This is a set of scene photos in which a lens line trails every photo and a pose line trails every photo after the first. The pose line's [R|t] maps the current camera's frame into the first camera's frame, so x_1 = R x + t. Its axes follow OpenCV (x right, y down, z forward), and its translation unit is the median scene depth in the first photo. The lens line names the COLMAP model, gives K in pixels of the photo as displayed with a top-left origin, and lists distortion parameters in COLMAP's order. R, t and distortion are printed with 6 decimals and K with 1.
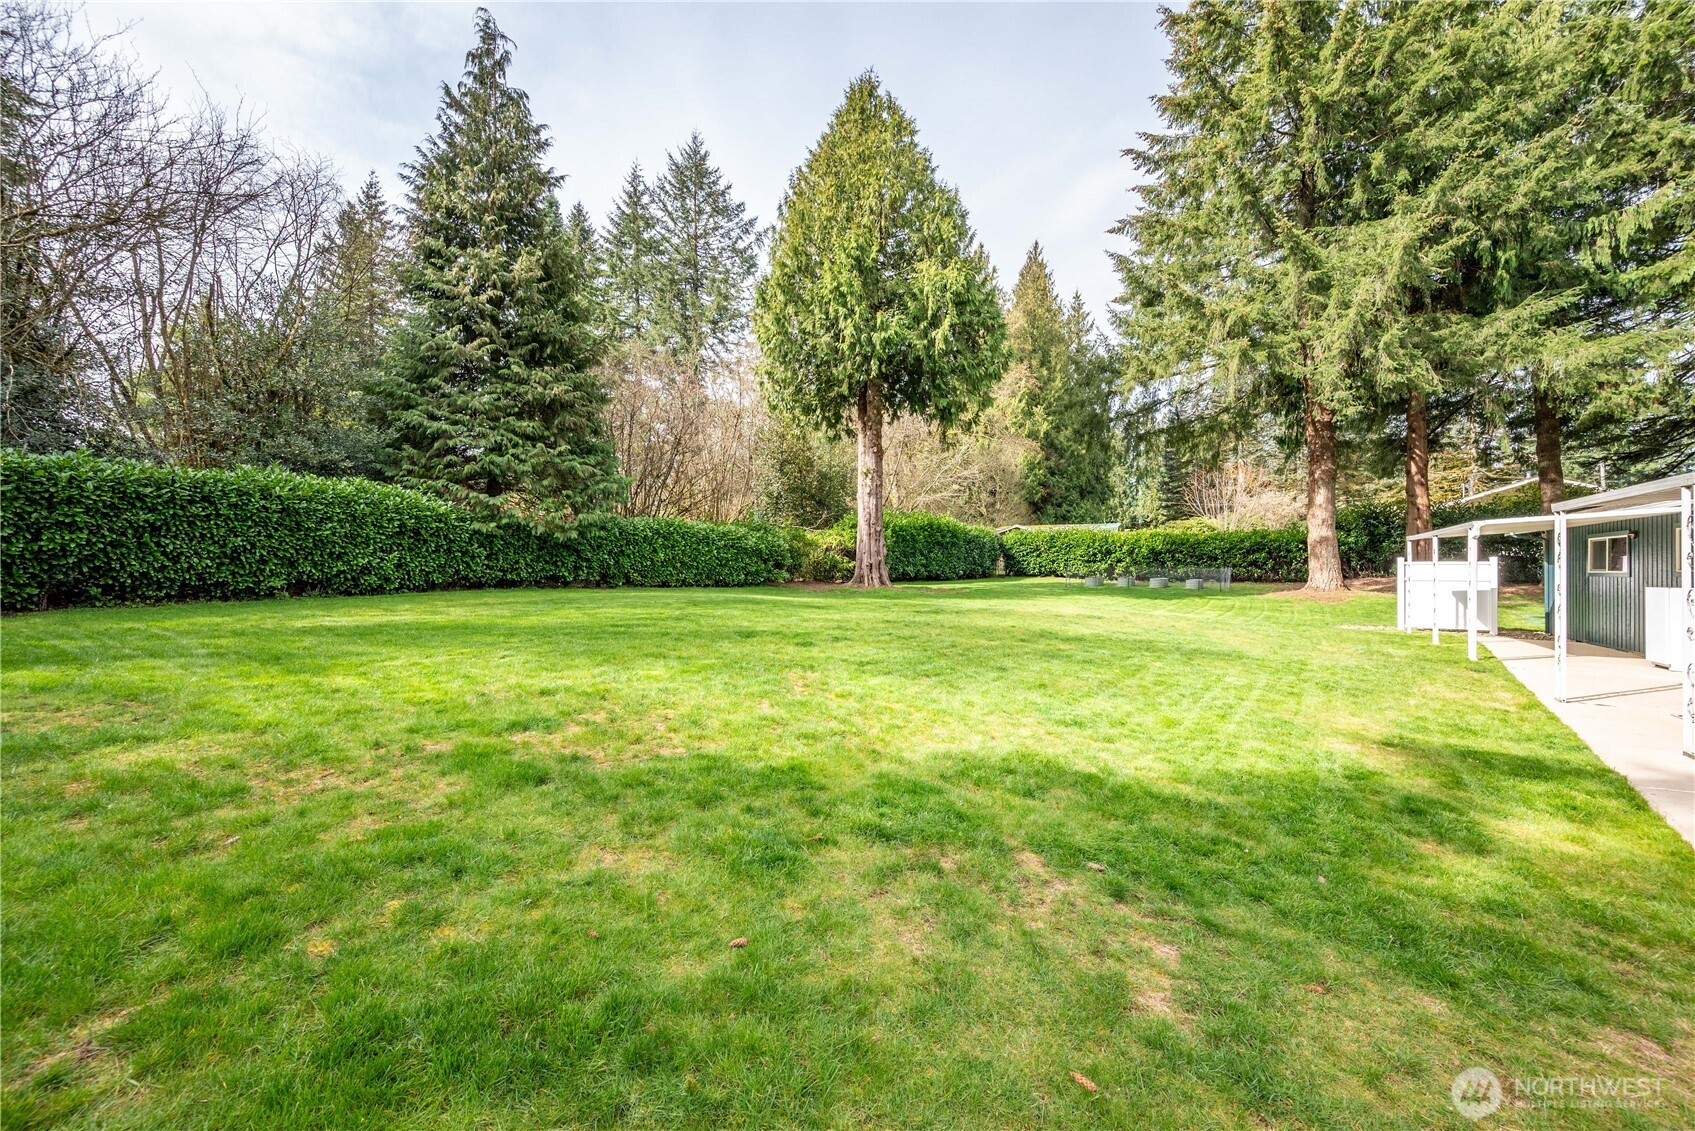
lens RADIAL K [[689.1, 0, 833.3], [0, 689.1, 569.3], [0, 0, 1]] dist [-0.007129, 0.000261]
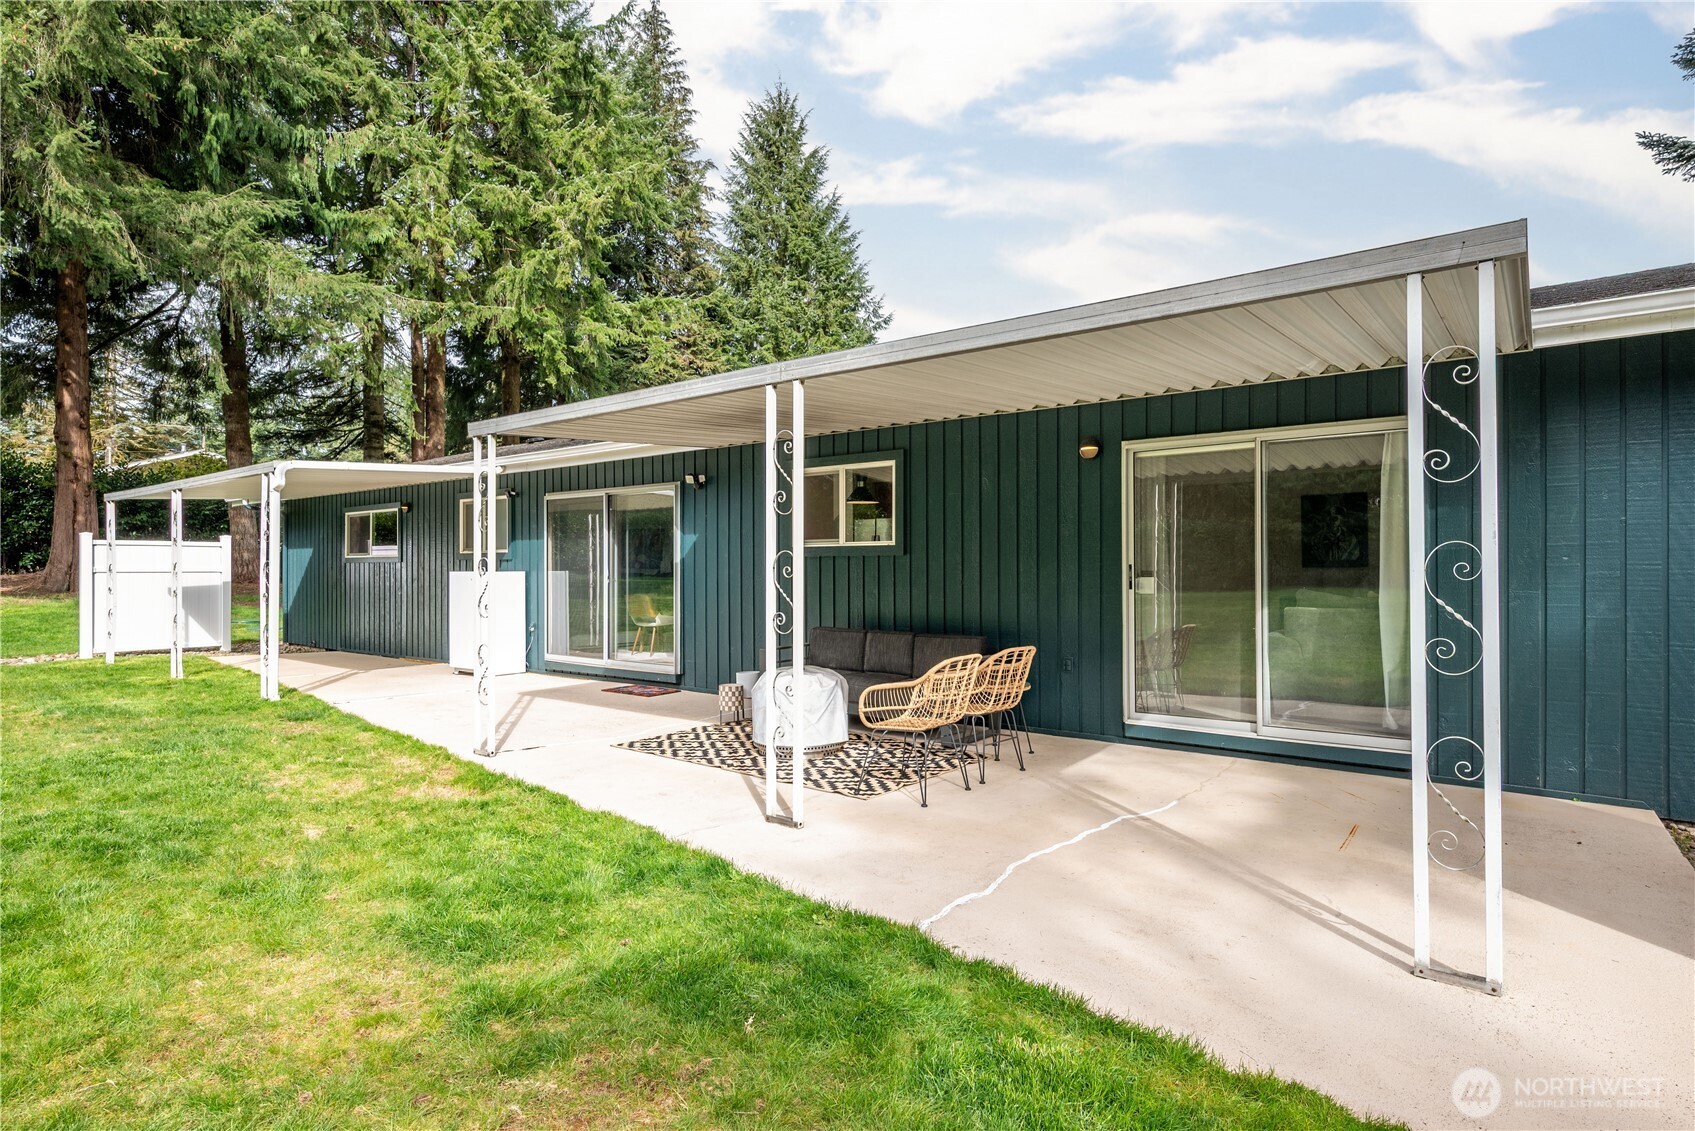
lens RADIAL K [[901.6, 0, 849.8], [0, 901.6, 563.6], [0, 0, 1]] dist [0.000609, 0.000837]
pose [[0.112019, 0.006359, 0.993686, 0.126201], [0.001903, 0.999976, -0.006614, 0.013437], [-0.993704, 0.002632, 0.112004, 0.238129]]
